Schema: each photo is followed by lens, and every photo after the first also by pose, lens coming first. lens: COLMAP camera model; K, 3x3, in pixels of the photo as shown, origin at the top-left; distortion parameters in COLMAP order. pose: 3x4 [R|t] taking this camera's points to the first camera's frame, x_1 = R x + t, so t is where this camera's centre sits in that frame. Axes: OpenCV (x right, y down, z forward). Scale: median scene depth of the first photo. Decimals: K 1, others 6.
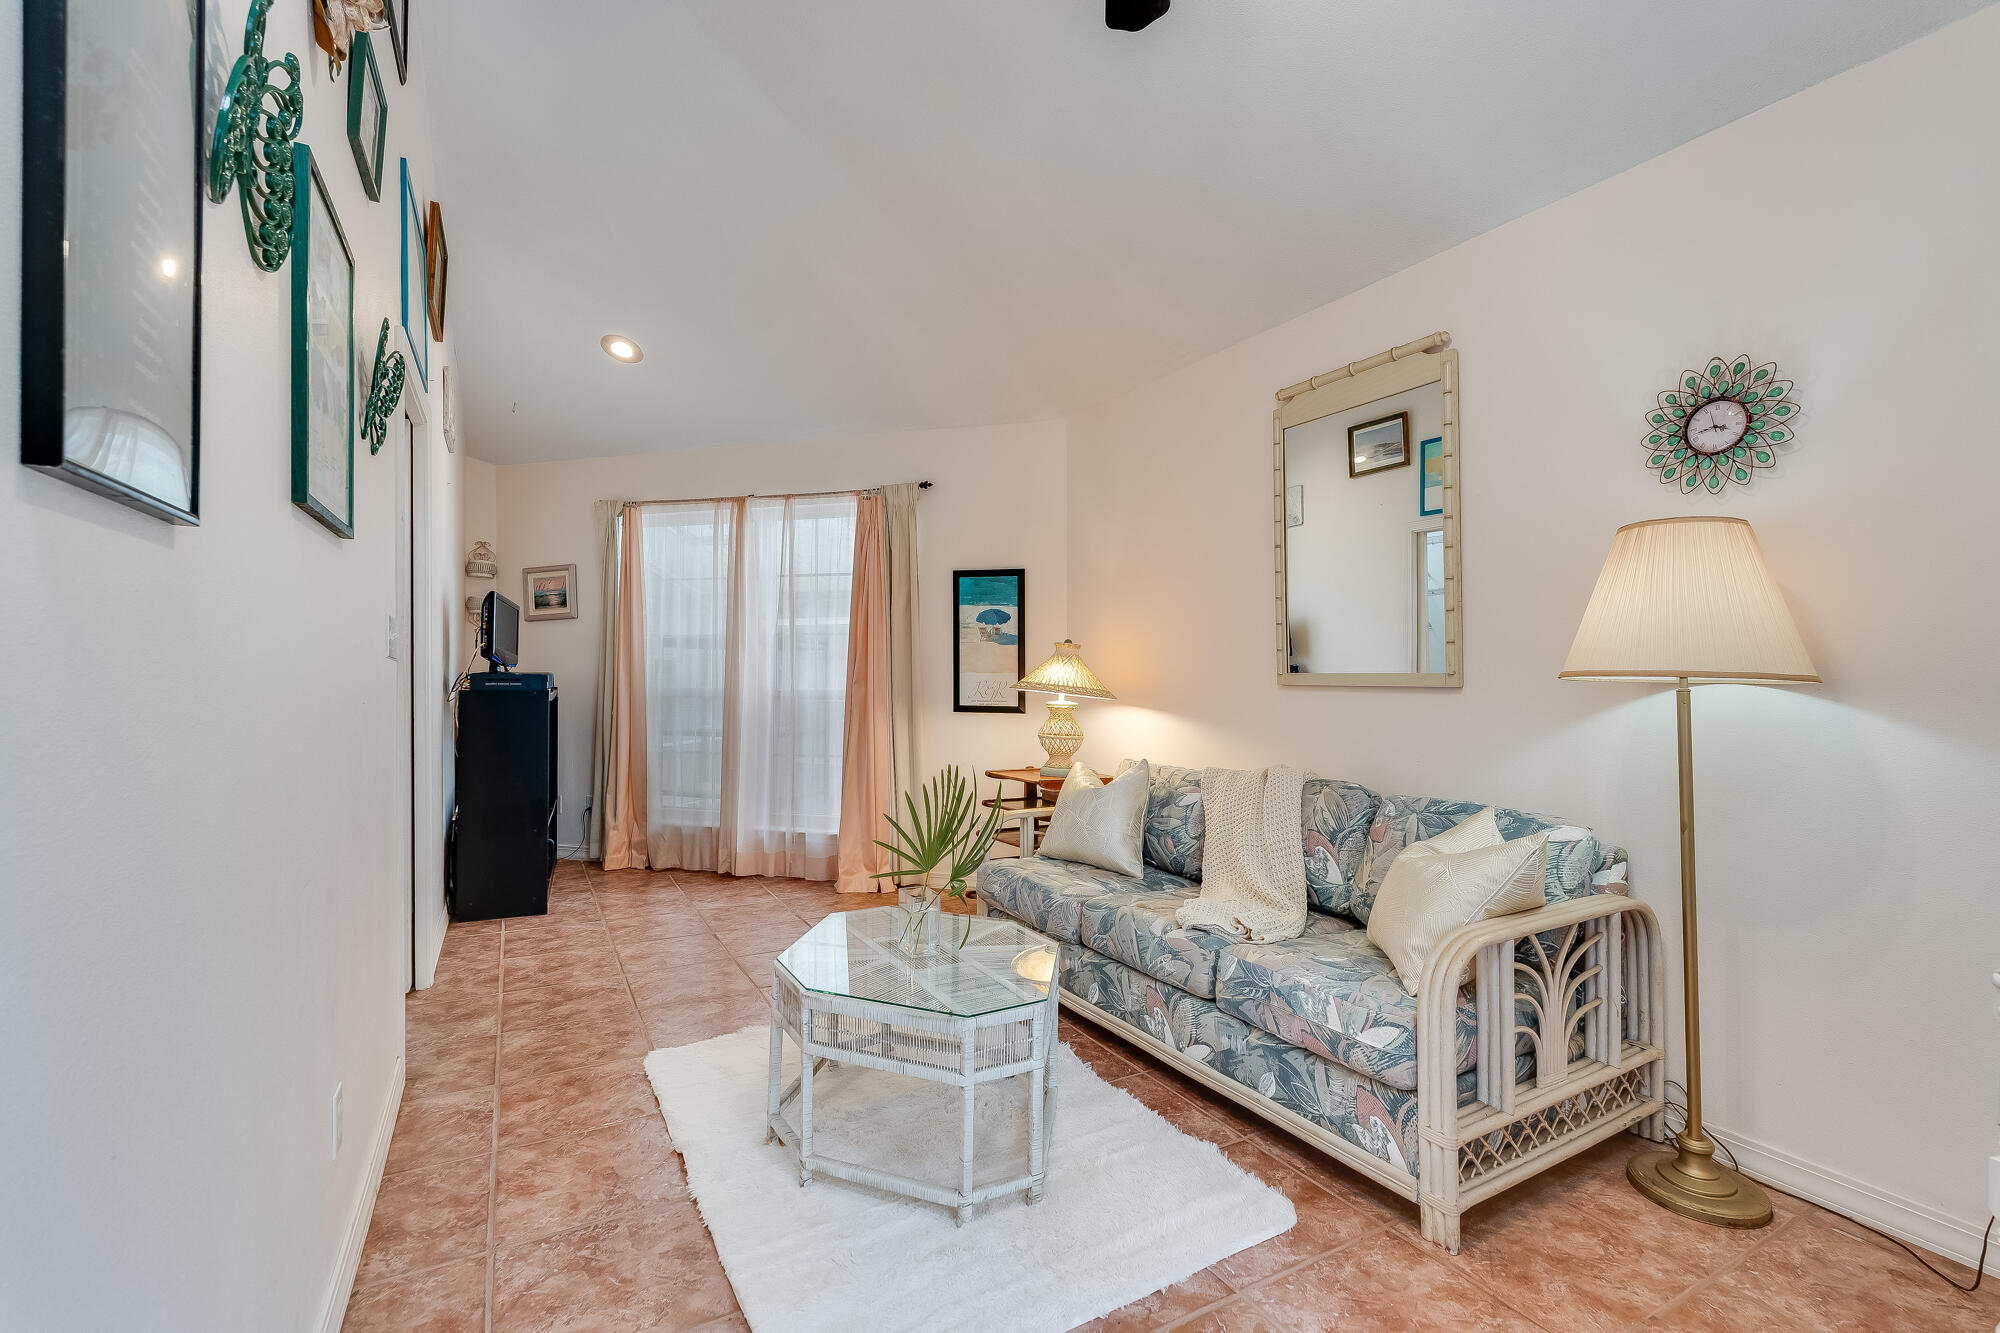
lens RADIAL K [[887.9, 0, 1000.0], [0, 887.9, 666.5], [0, 0, 1]] dist [-0.001073, -0.000126]
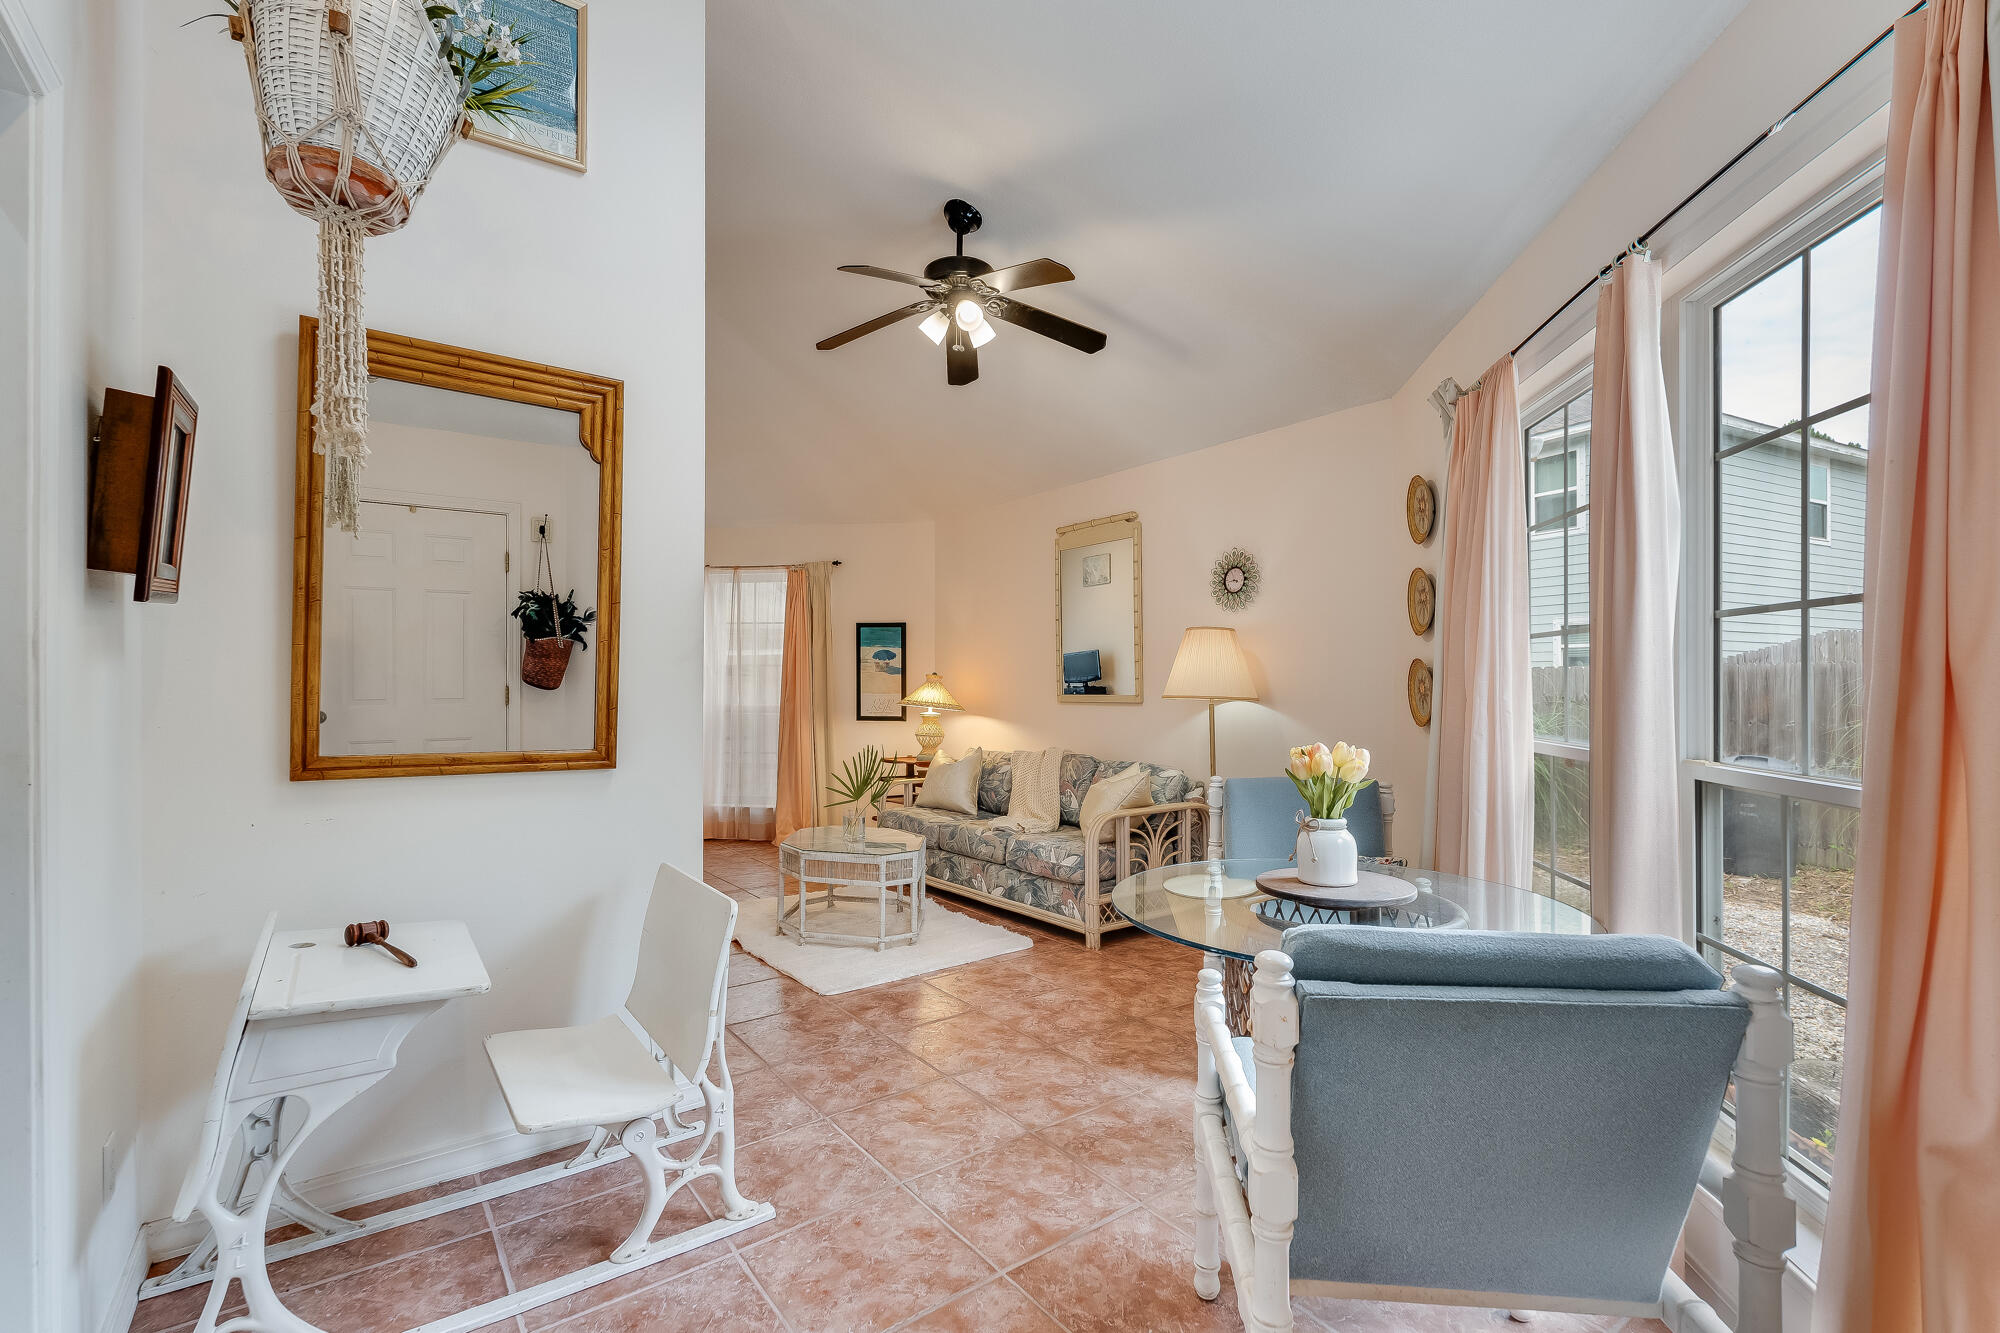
lens RADIAL K [[887.9, 0, 1000.0], [0, 887.9, 666.5], [0, 0, 1]] dist [-0.001073, -0.000126]
pose [[0.990534, 0.001707, 0.137256, -0.028001], [0.000688, 0.999848, -0.017394, -0.017026], [-0.137265, 0.017324, 0.990383, -0.664877]]
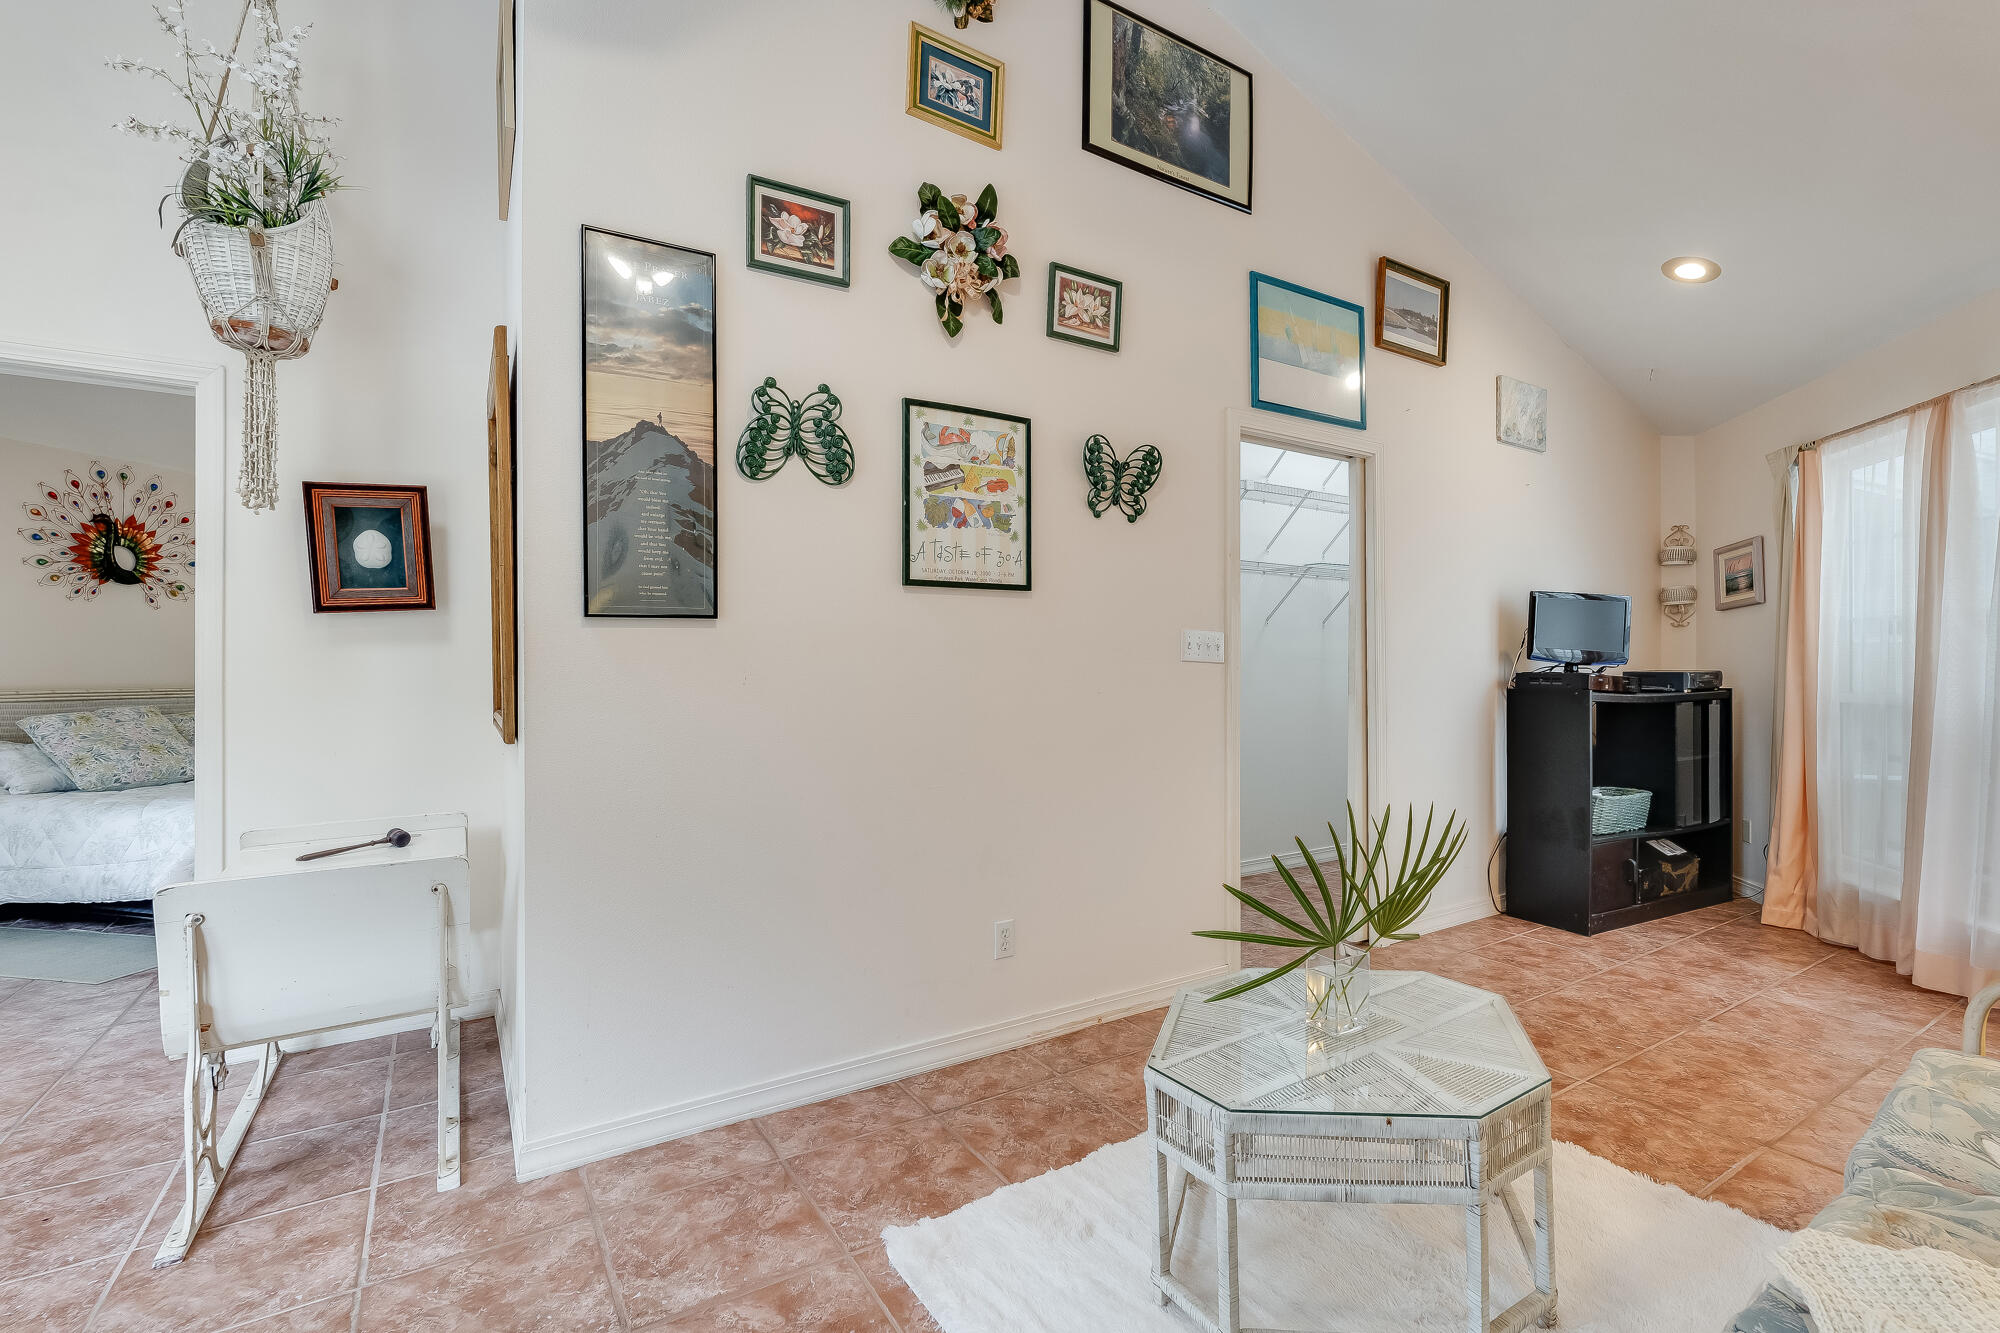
lens RADIAL K [[876.7, 0, 1000.0], [0, 876.7, 666.5], [0, 0, 1]] dist [-0.002879, -0.000426]
pose [[0.058482, -0.004865, -0.998277, 0.450701], [0.008408, 0.999955, -0.004381, 0.000912], [0.998253, -0.008137, 0.058520, 0.443157]]
